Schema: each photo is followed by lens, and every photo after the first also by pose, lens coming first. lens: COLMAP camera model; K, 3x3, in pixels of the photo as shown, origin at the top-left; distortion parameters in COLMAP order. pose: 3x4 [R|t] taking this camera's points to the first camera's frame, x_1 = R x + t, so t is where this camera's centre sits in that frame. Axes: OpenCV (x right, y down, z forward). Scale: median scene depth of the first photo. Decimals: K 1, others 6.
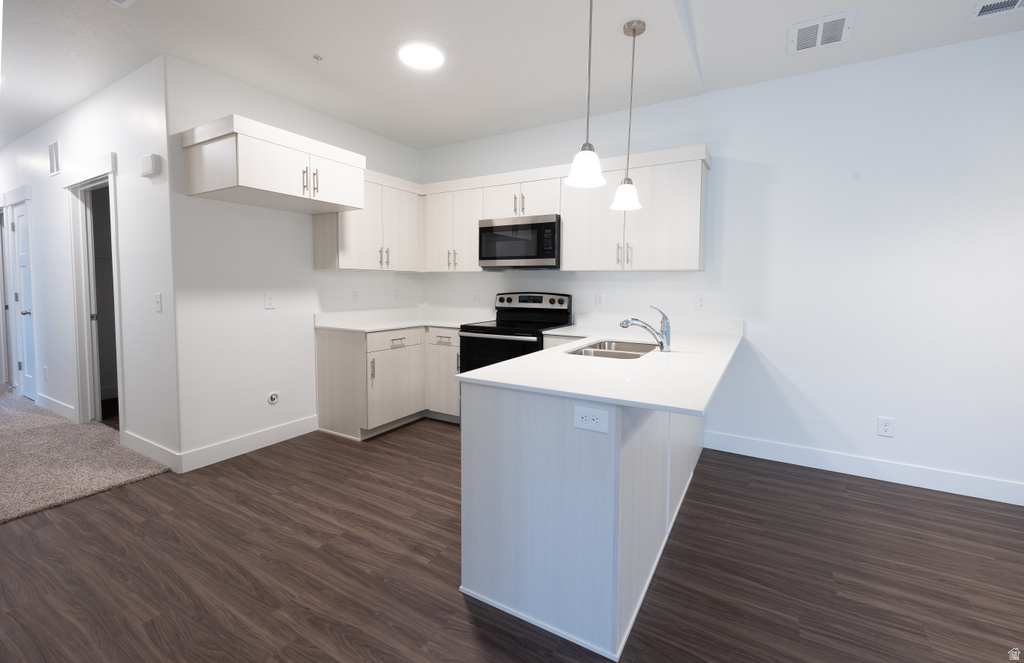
lens RADIAL K [[434.5, 0, 515.1], [0, 434.5, 304.0], [0, 0, 1]] dist [0.001196, 0.000156]
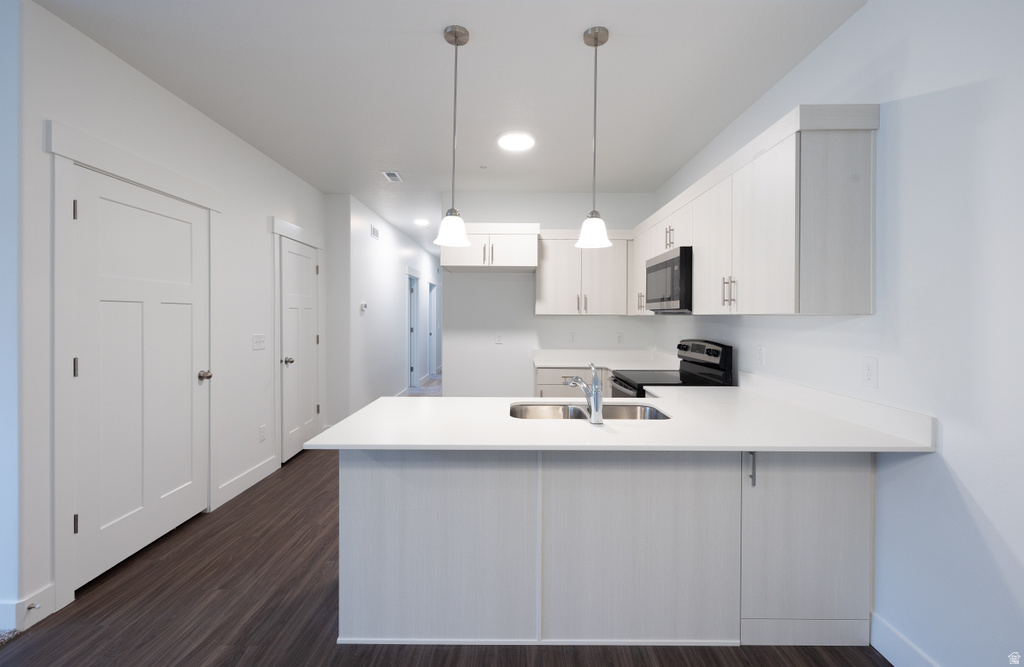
lens RADIAL K [[433.2, 0, 515.0], [0, 433.2, 319.9], [0, 0, 1]] dist [0.002299, 0.000531]
pose [[0.508554, 0.002591, -0.861026, 0.651497], [-0.043451, 0.998799, -0.022658, -0.035993], [0.859933, 0.048936, 0.508056, 0.321835]]
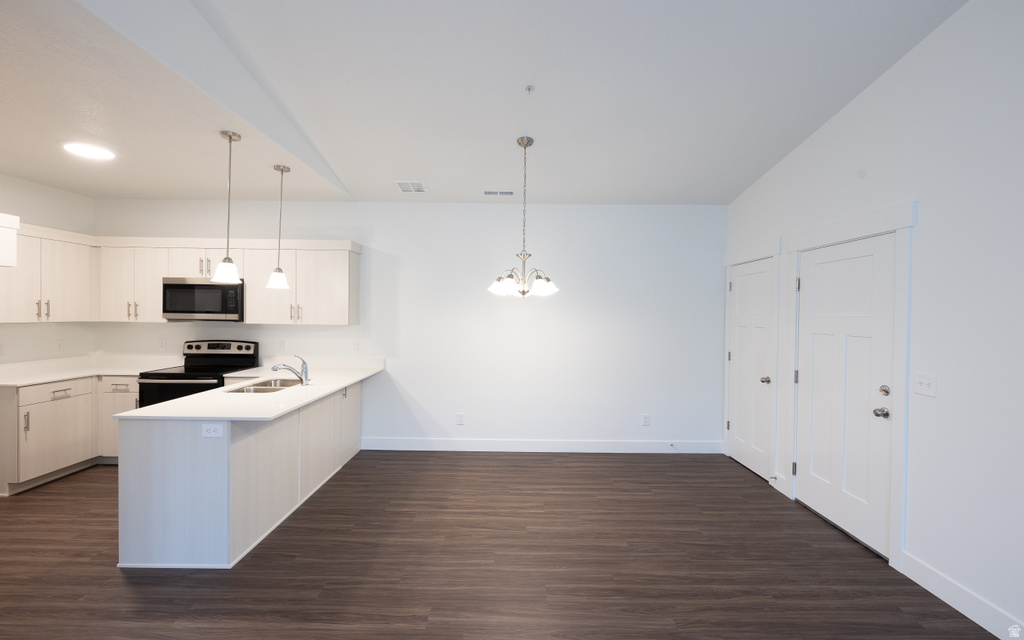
lens RADIAL K [[437.7, 0, 513.9], [0, 437.7, 318.1], [0, 0, 1]] dist [-0.000244, -0.000371]
pose [[0.861065, -0.000931, 0.508494, 0.136952], [0.015723, 0.999569, -0.024796, -0.051427], [-0.508252, 0.029346, 0.860708, -0.475632]]
